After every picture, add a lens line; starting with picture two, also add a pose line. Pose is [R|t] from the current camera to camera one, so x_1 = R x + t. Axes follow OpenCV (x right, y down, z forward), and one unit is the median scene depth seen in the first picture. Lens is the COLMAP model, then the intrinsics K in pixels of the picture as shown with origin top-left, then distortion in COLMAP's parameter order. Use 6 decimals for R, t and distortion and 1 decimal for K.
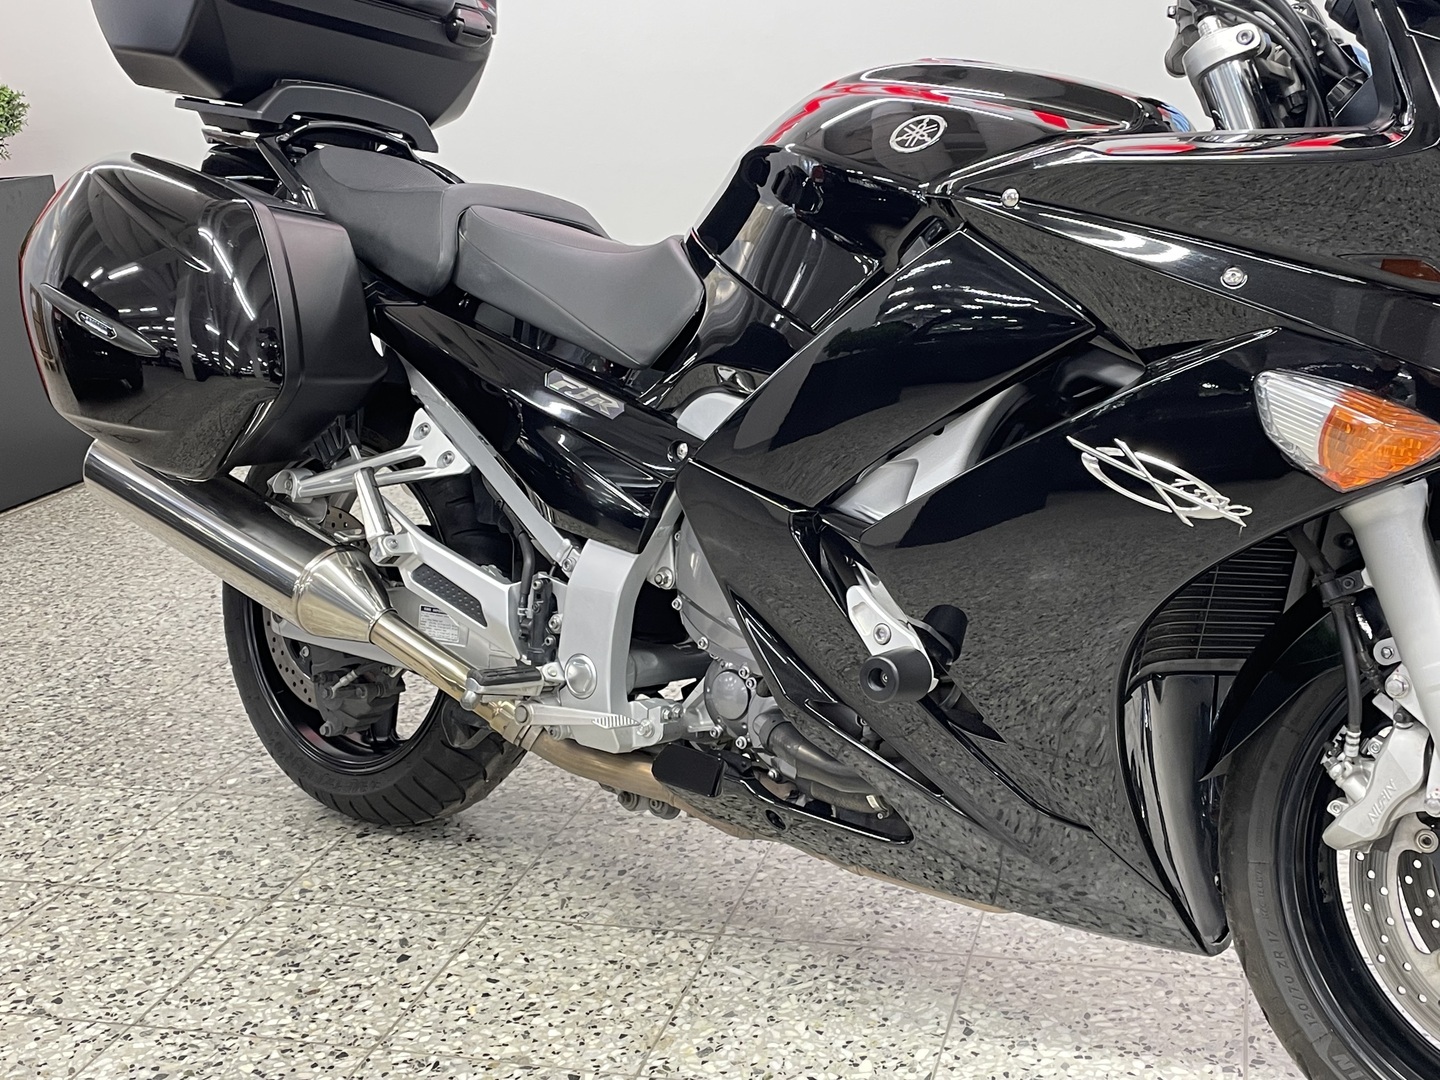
lens RADIAL K [[1750.2, 0, 727.4], [0, 1750.2, 548.0], [0, 0, 1]] dist [0.061076, 0.000000]
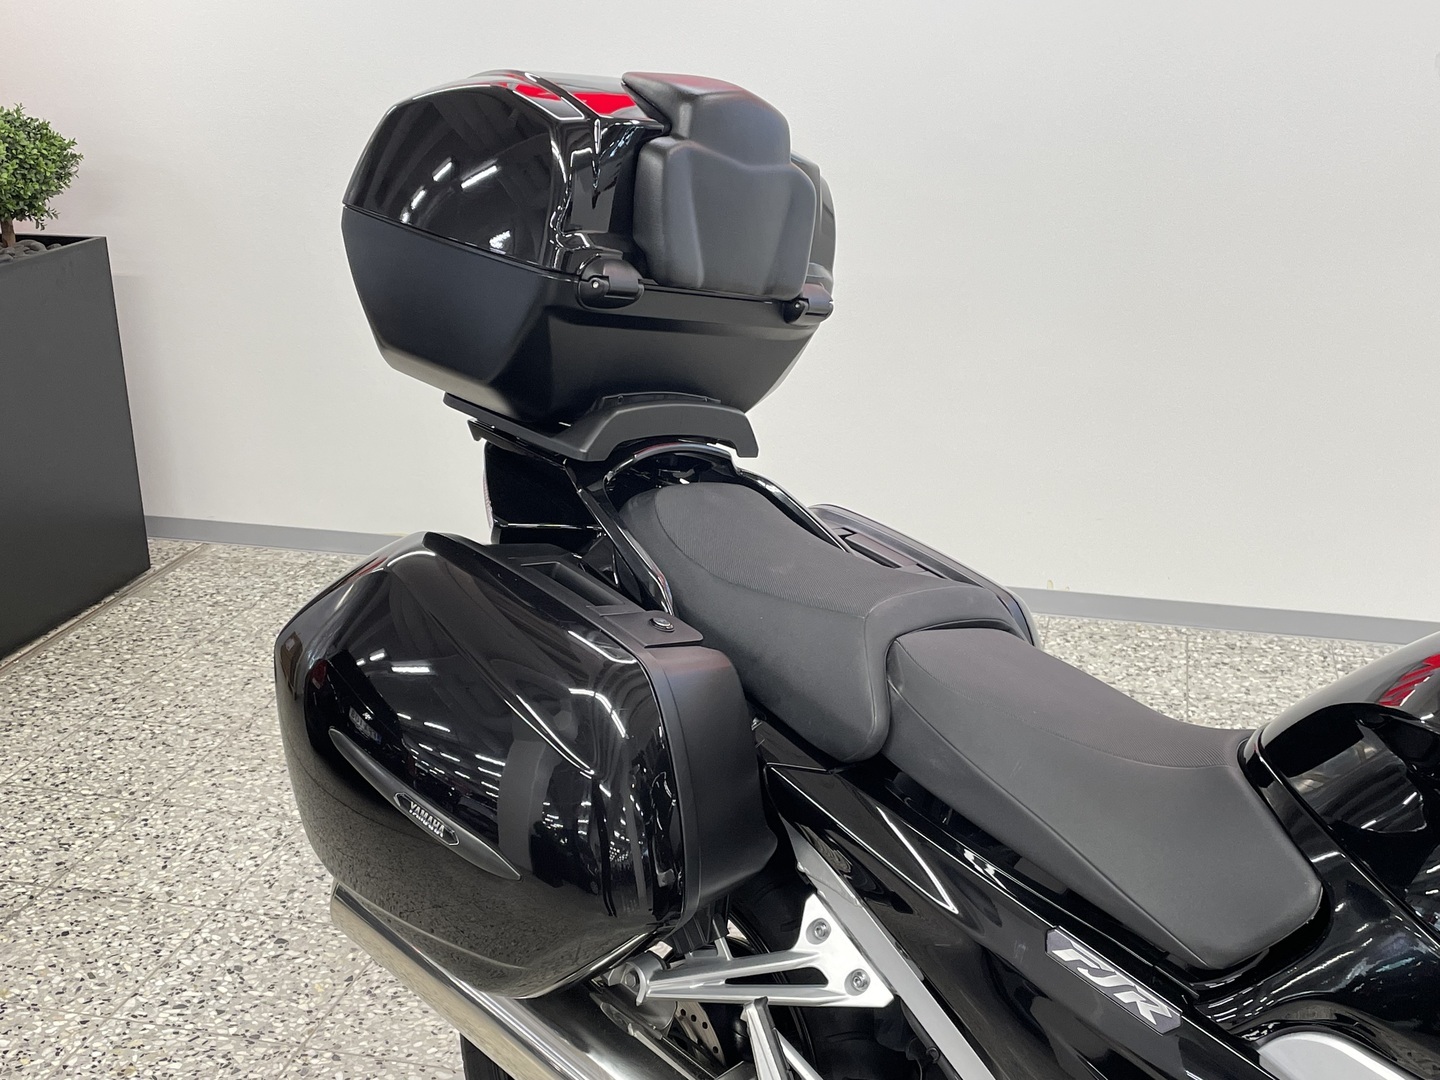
lens RADIAL K [[1750.2, 0, 716.1], [0, 1750.2, 544.1], [0, 0, 1]] dist [0.061076, 0.000000]
pose [[0.997297, 0.047562, 0.056011, -0.269218], [-0.051110, 0.996658, 0.063719, -0.280173], [-0.052793, -0.066410, 0.996395, 0.255509]]
